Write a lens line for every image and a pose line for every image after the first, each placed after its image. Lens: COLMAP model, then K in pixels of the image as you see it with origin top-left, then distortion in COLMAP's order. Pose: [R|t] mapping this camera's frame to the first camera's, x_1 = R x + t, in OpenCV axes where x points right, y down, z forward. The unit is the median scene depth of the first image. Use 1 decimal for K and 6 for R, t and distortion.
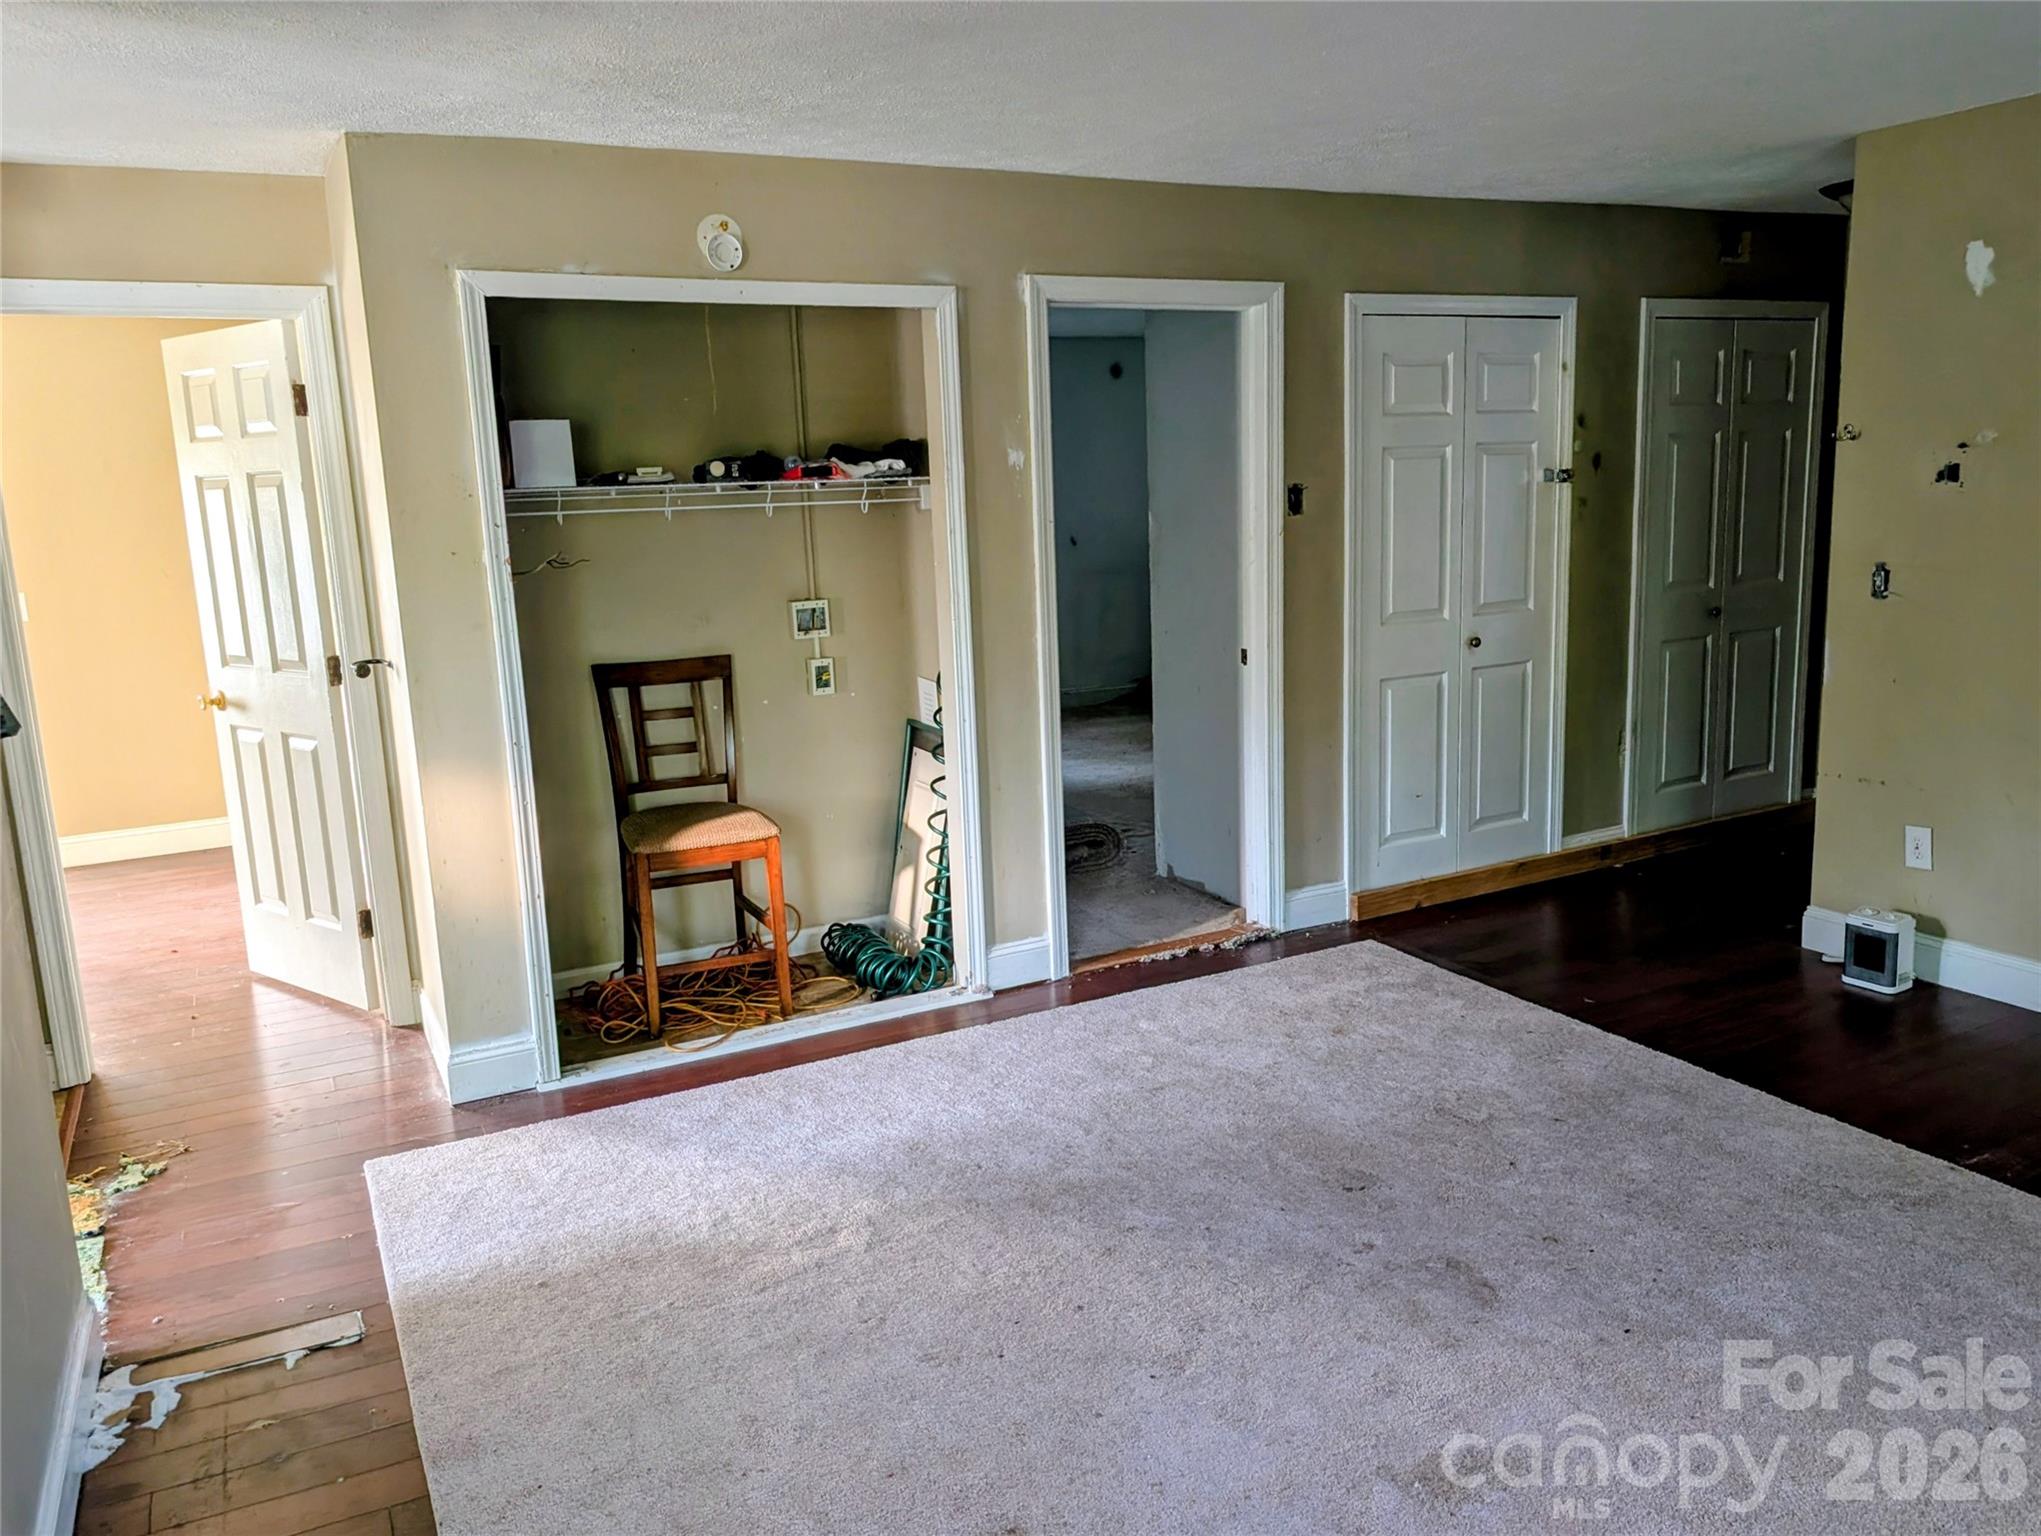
lens RADIAL K [[1556.7, 0, 1024.8], [0, 1556.7, 774.6], [0, 0, 1]] dist [0.070557, -0.082670]
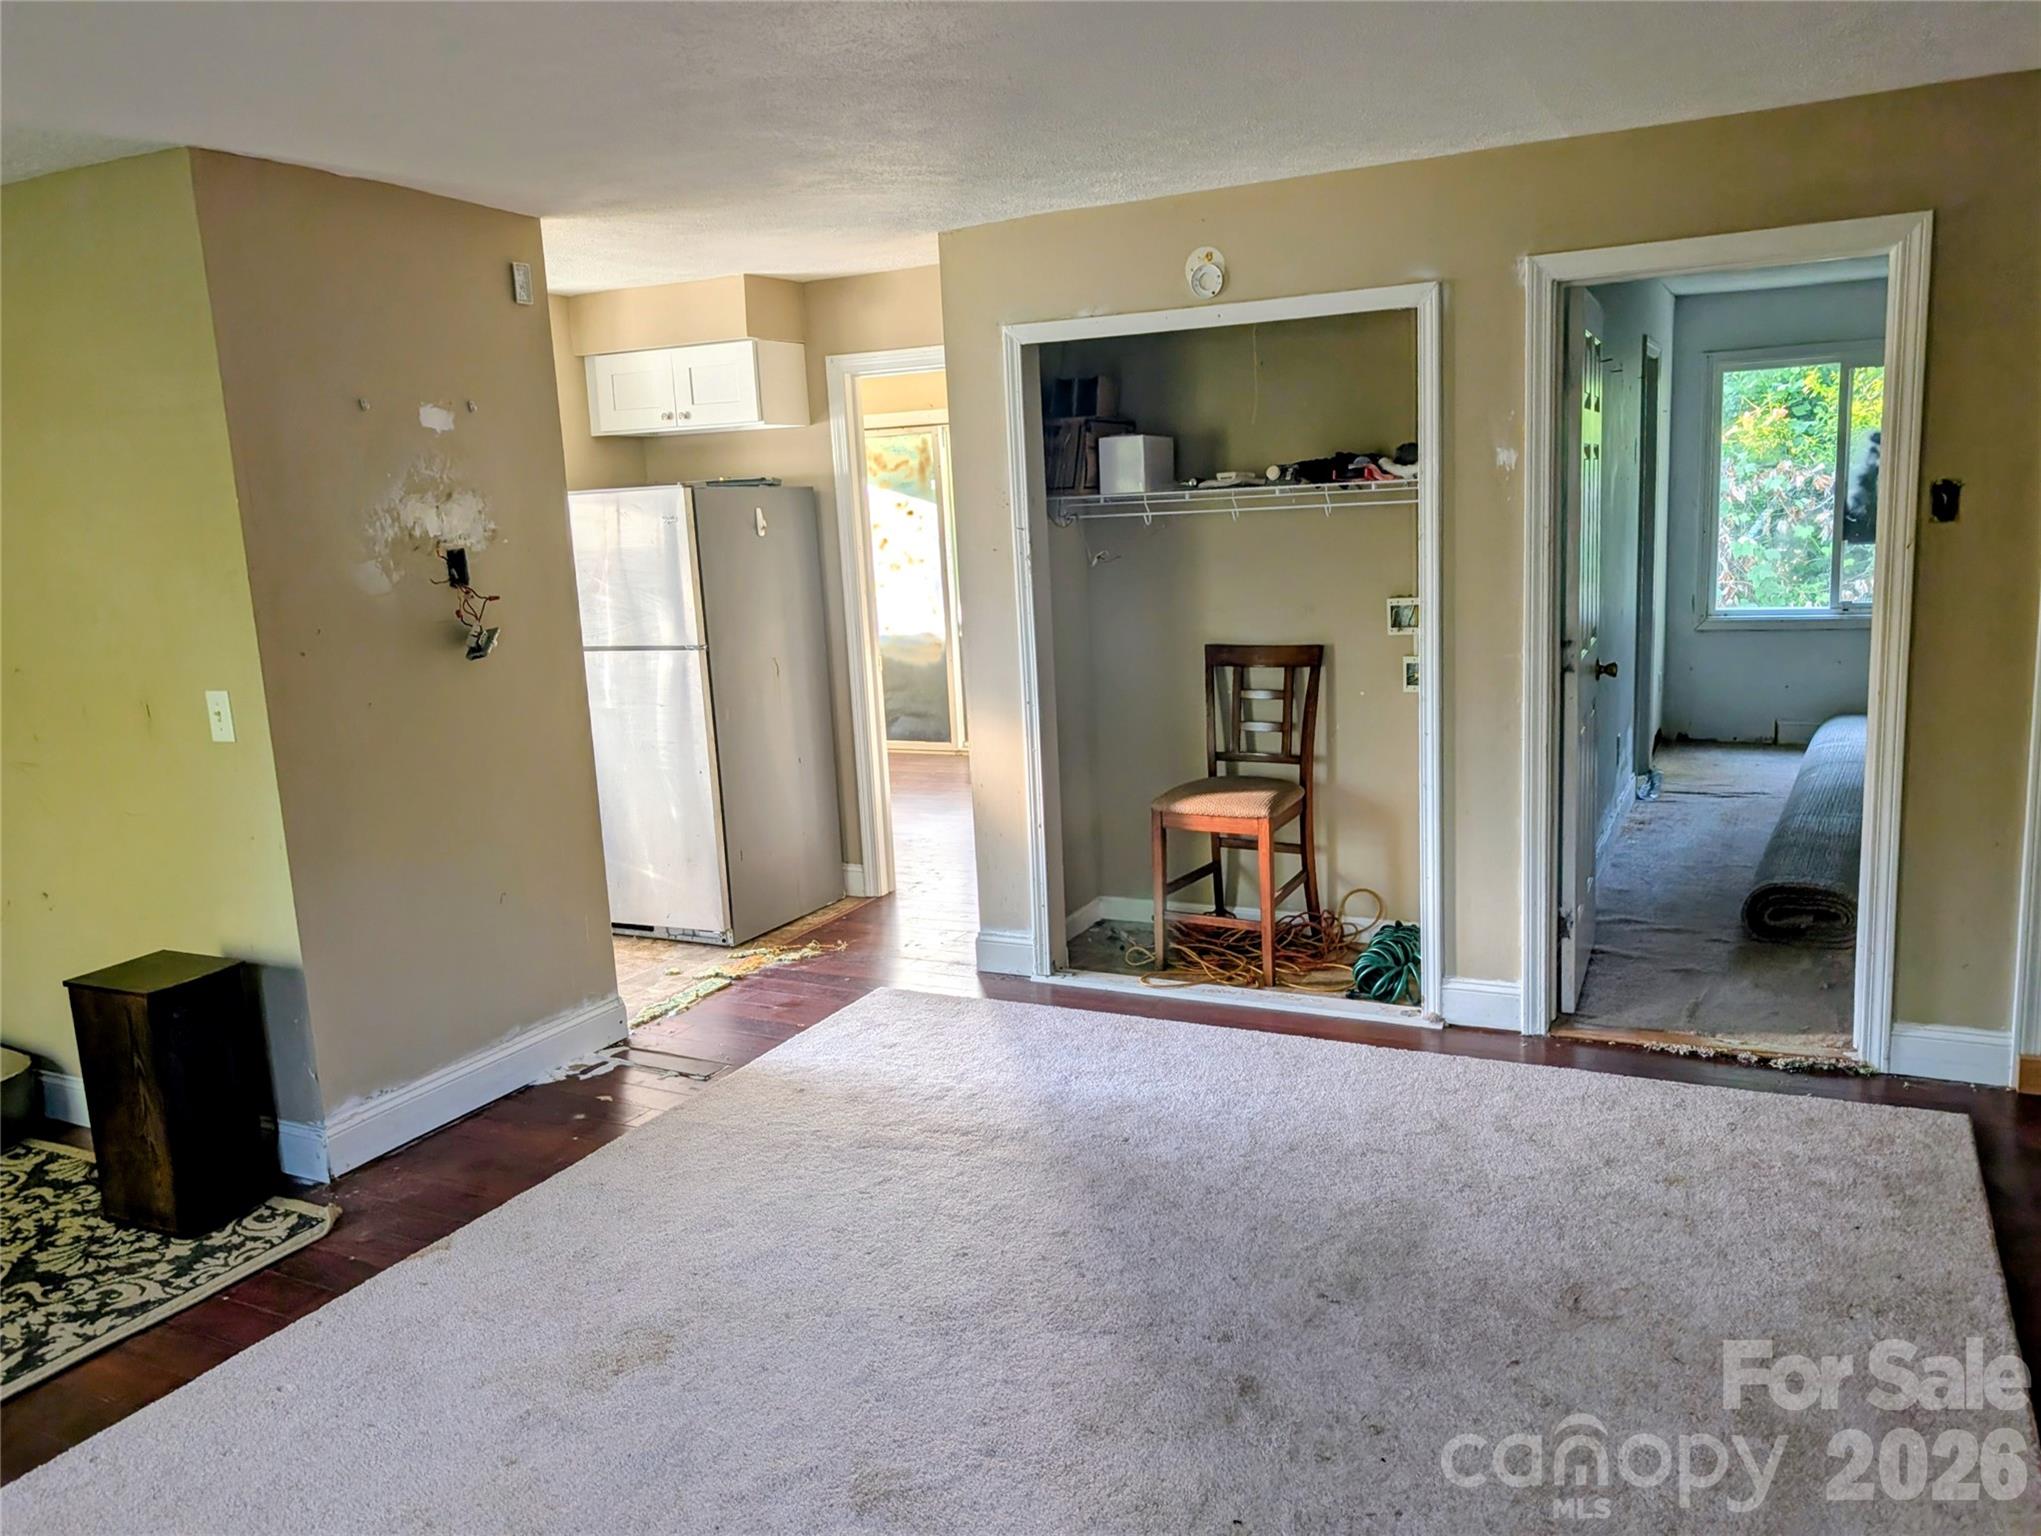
lens RADIAL K [[1546.5, 0, 1025.5], [0, 1546.5, 765.5], [0, 0, 1]] dist [0.062307, -0.068364]
pose [[0.570447, 0.148893, -0.807726, 0.600052], [-0.124385, 0.987749, 0.094233, -0.075871], [0.811861, 0.046714, 0.581979, 0.247986]]
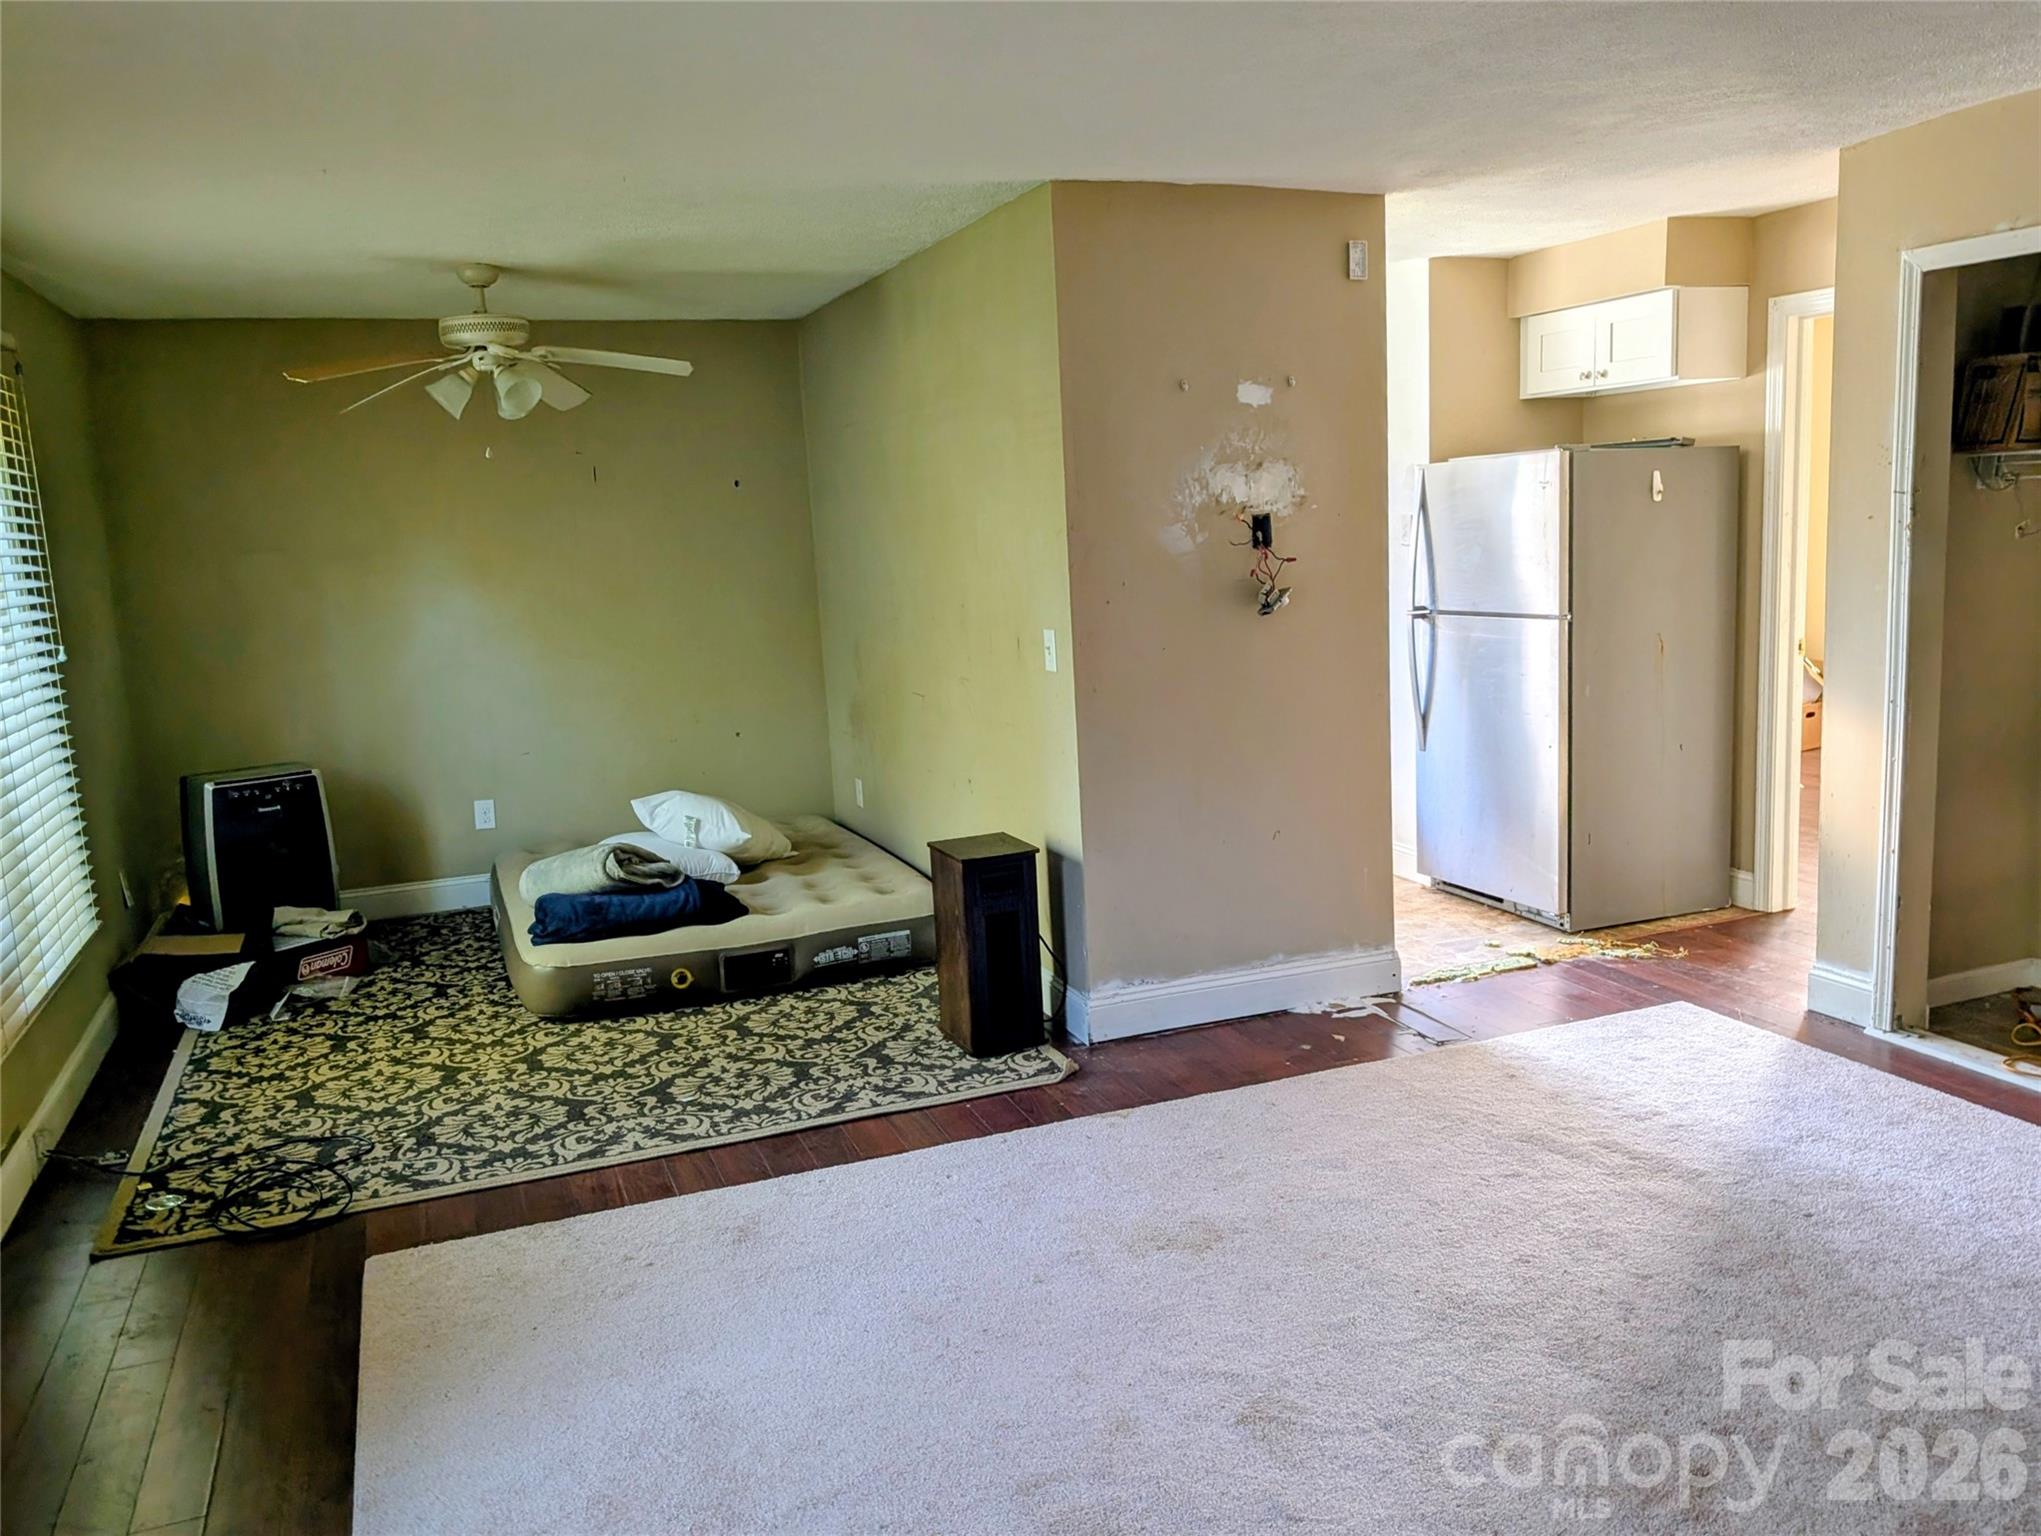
lens RADIAL K [[1598.4, 0, 1020.9], [0, 1598.4, 780.9], [0, 0, 1]] dist [0.071753, -0.091684]
pose [[-0.124621, 0.200981, -0.971636, 0.713519], [-0.132730, 0.967091, 0.217065, -0.111011], [0.983287, 0.156016, -0.093844, 0.474639]]
